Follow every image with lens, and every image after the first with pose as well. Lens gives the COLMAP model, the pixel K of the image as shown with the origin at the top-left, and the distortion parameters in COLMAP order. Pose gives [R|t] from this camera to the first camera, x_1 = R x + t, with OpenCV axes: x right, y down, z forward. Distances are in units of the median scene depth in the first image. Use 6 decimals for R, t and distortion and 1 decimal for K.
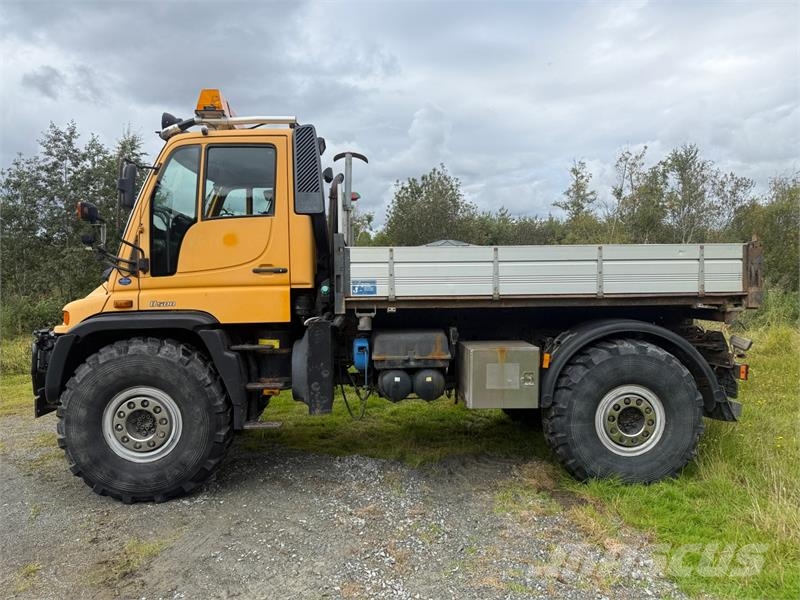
lens RADIAL K [[565.8, 0, 397.0], [0, 565.8, 300.6], [0, 0, 1]] dist [0.037601, -0.048564]
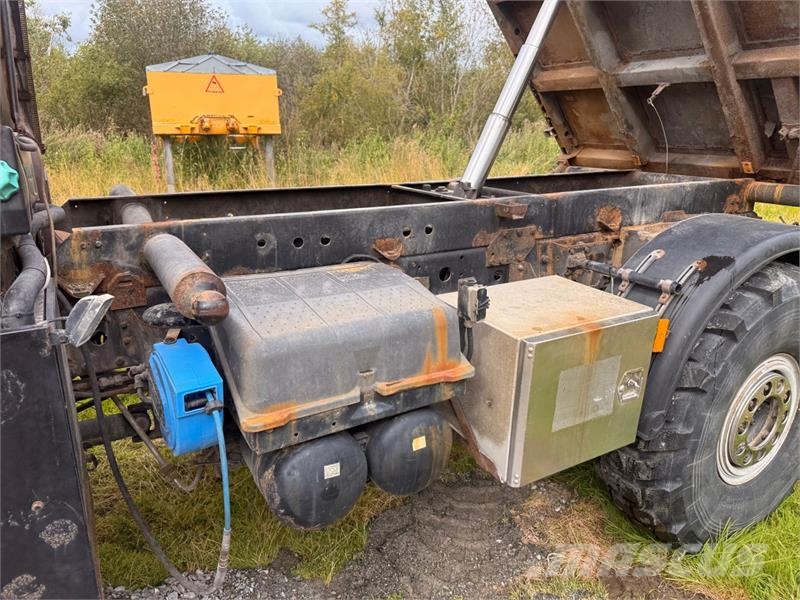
lens RADIAL K [[565.8, 0, 397.0], [0, 565.8, 300.6], [0, 0, 1]] dist [0.037601, -0.048564]
pose [[0.898598, -0.122642, 0.421283, -0.085486], [0.004690, 0.962772, 0.270274, -0.032675], [-0.438747, -0.240891, 0.865721, 0.731568]]
